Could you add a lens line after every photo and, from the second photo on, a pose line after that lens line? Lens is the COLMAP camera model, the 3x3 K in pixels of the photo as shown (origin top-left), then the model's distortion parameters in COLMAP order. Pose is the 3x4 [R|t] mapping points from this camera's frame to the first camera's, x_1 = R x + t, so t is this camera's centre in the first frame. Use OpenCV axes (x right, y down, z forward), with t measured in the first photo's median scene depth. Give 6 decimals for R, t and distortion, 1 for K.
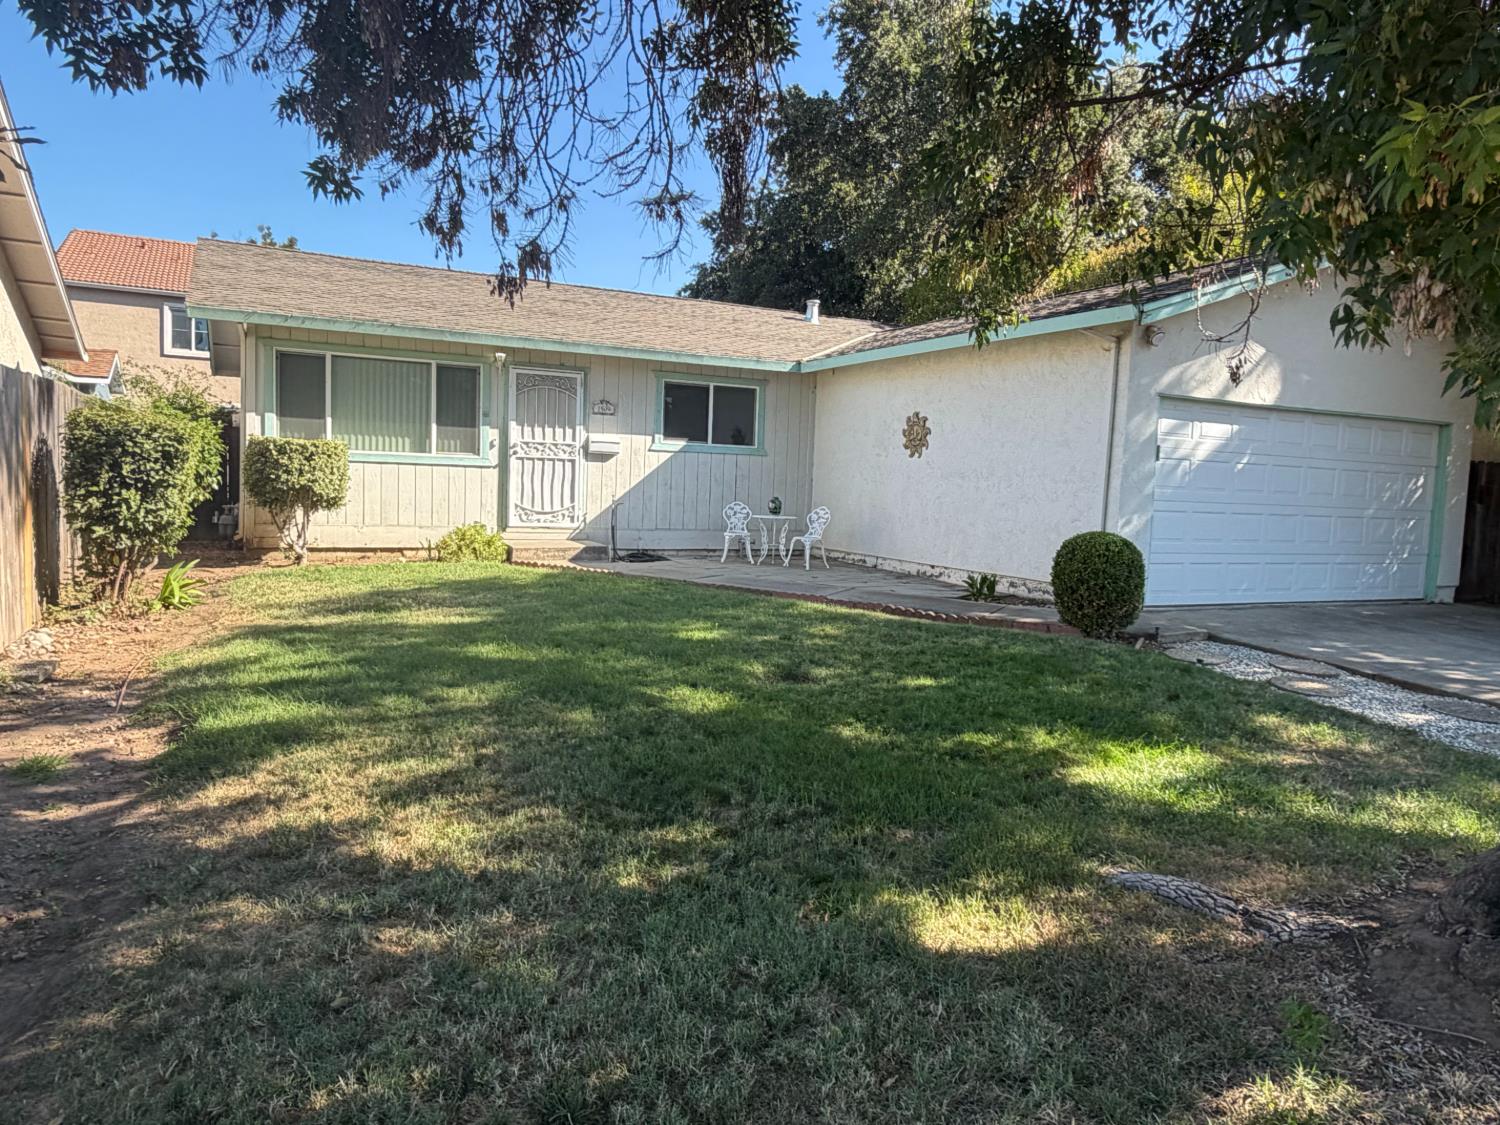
lens RADIAL K [[1011.4, 0, 749.8], [0, 1011.4, 565.4], [0, 0, 1]] dist [0.002603, -0.000312]
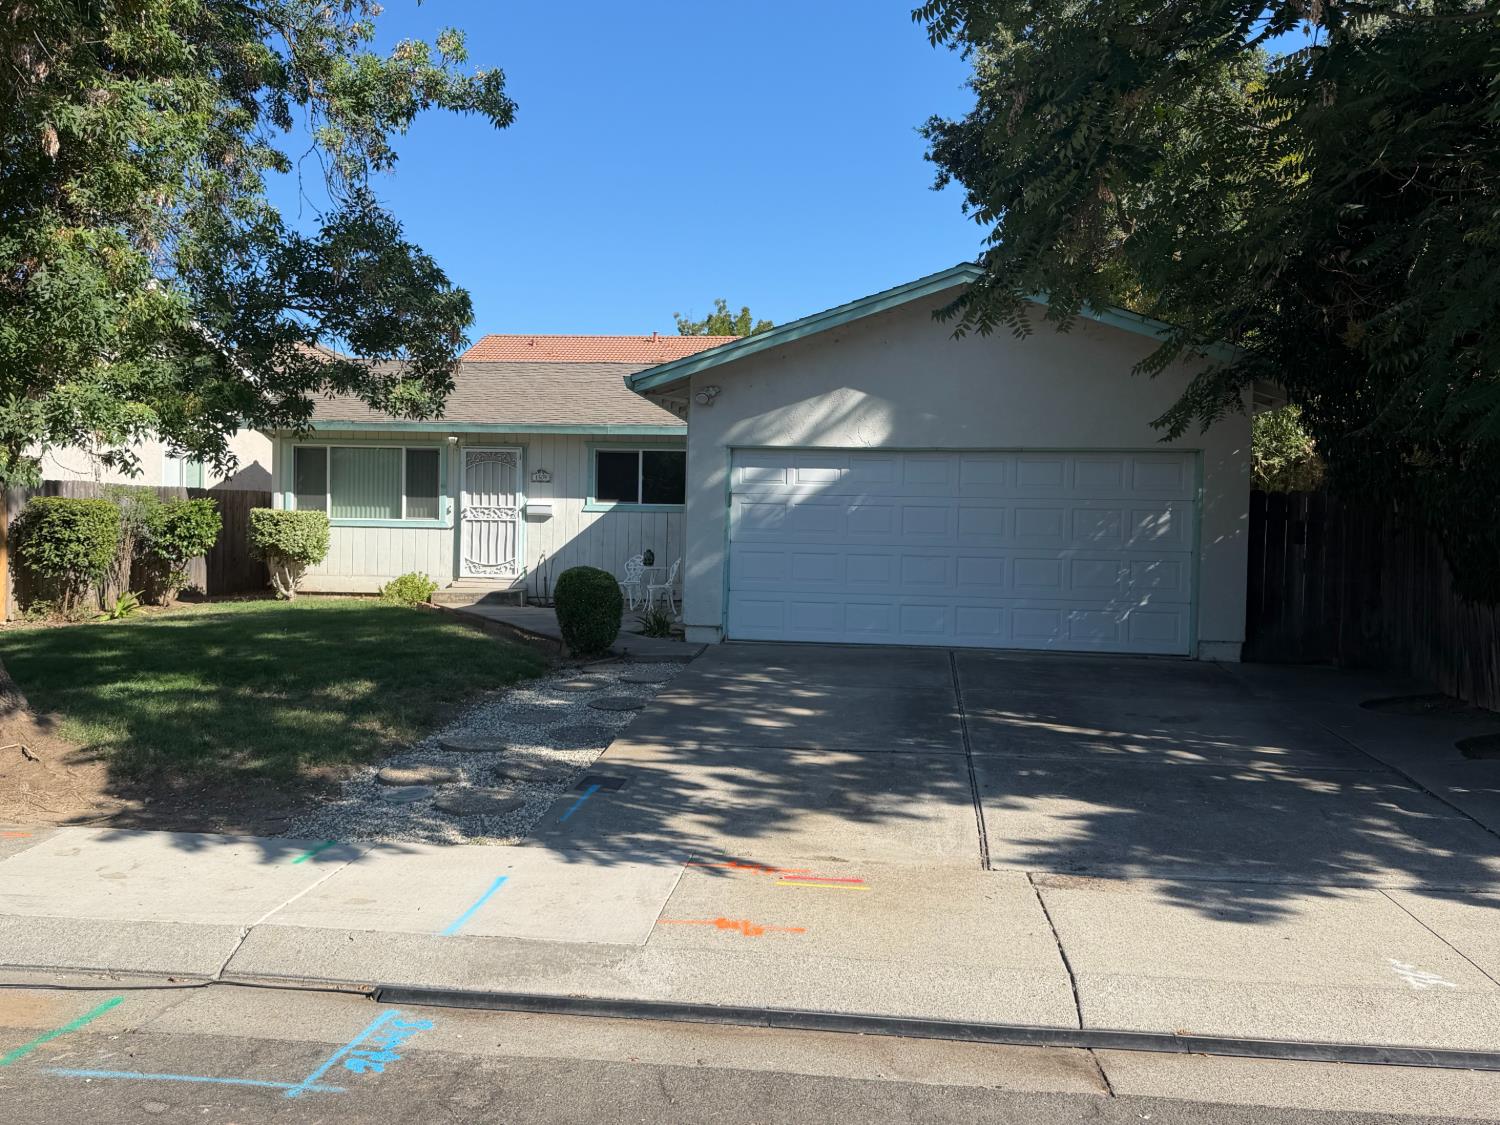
lens RADIAL K [[1303.2, 0, 751.1], [0, 1303.2, 557.1], [0, 0, 1]] dist [0.122504, 0.003353]
pose [[0.836653, -0.012857, -0.547583, 0.928797], [-0.033613, 0.996635, -0.074758, 0.044564], [0.546701, 0.080953, 0.833405, -0.128614]]
